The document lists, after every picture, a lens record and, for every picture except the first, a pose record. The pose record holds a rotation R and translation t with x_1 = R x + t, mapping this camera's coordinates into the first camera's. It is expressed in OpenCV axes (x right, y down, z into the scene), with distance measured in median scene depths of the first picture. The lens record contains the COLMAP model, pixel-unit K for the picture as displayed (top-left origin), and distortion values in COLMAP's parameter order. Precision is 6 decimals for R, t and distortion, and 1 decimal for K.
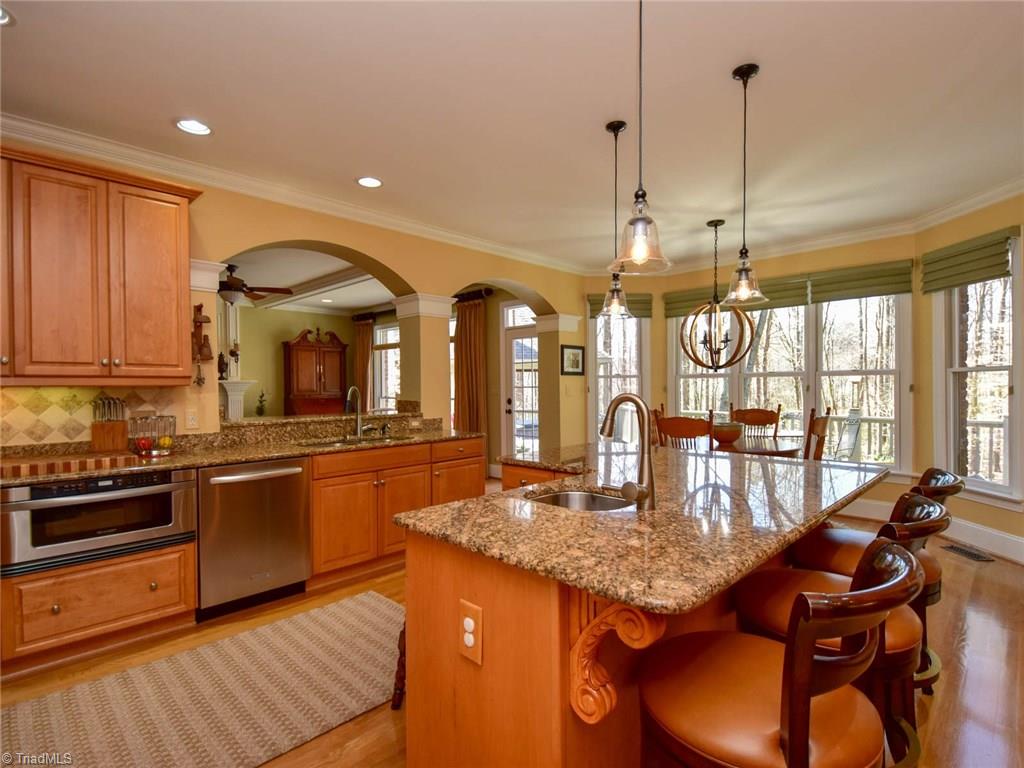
lens RADIAL K [[500.8, 0, 505.5], [0, 500.8, 384.6], [0, 0, 1]] dist [0.005892, -0.001618]
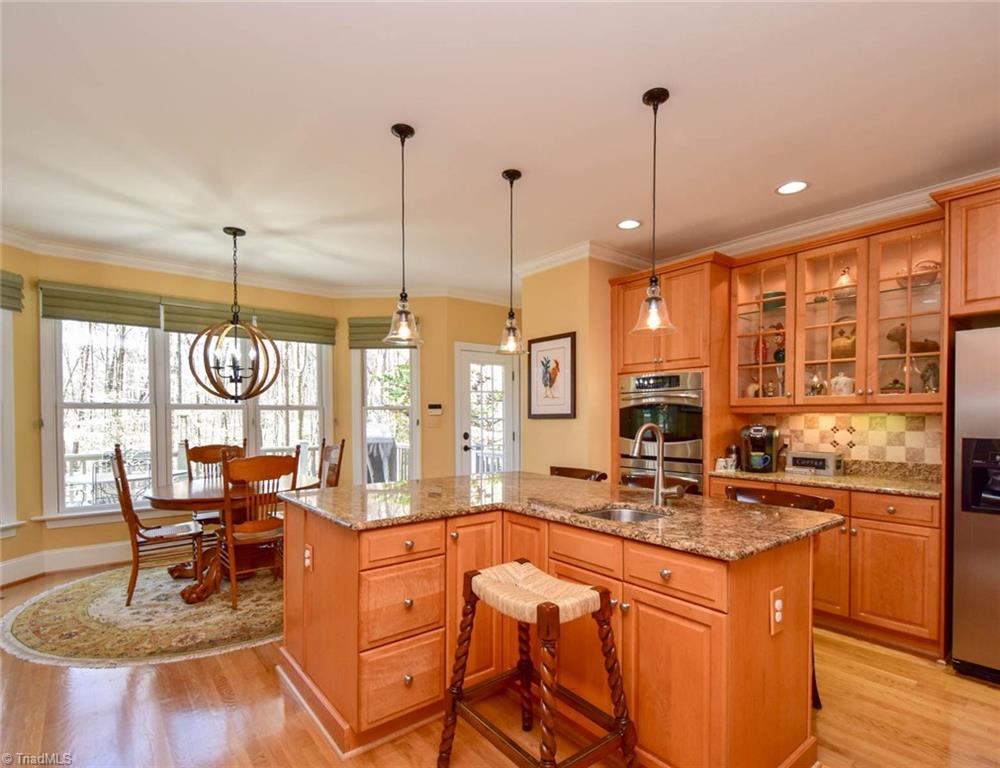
lens RADIAL K [[491.3, 0, 518.5], [0, 491.3, 419.2], [0, 0, 1]] dist [0.024088, -0.000680]
pose [[0.086344, -0.006815, 0.996242, -0.370665], [-0.003039, 0.999970, 0.007104, -0.004976], [-0.996261, -0.003641, 0.086321, 0.386033]]
